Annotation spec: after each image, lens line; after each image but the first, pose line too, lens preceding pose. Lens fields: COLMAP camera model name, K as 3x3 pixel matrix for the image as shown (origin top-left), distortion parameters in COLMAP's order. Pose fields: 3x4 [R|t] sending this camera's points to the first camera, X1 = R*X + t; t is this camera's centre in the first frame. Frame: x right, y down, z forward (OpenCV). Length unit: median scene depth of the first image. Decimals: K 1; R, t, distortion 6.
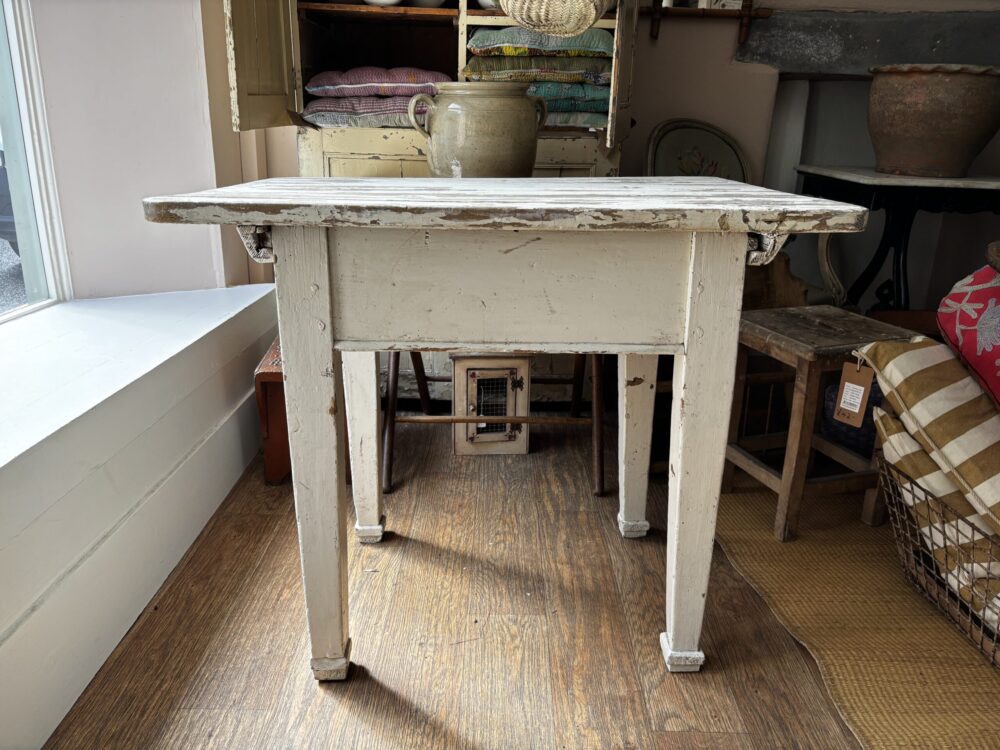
lens RADIAL K [[759.2, 0, 497.9], [0, 759.2, 371.1], [0, 0, 1]] dist [0.013507, -0.020023]
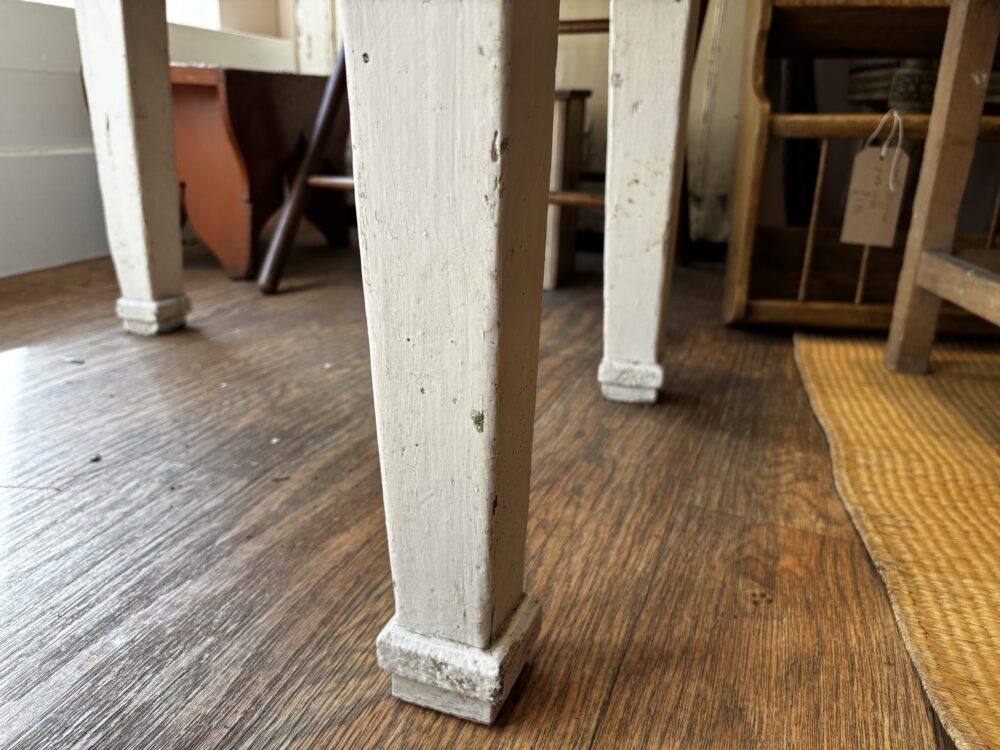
lens RADIAL K [[759.2, 0, 503.7], [0, 759.2, 373.9], [0, 0, 1]] dist [0.013507, -0.020023]
pose [[0.928689, 0.133515, -0.345991, 0.313074], [-0.130147, 0.990943, 0.033063, 0.236420], [0.347272, 0.014324, 0.937655, 0.675924]]
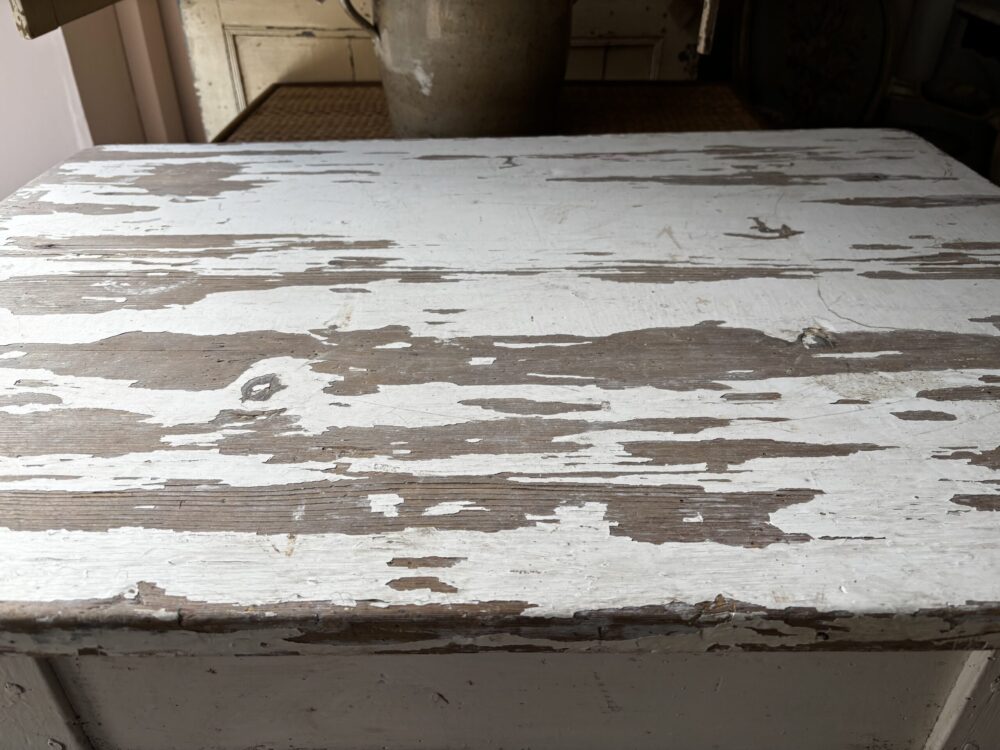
lens RADIAL K [[759.2, 0, 503.2], [0, 759.2, 381.8], [0, 0, 1]] dist [0.013507, -0.020023]
pose [[0.999794, 0.000349, -0.020318, 0.015102], [0.005369, 0.959780, 0.280703, -0.255756], [0.019598, -0.280754, 0.959580, 0.462130]]
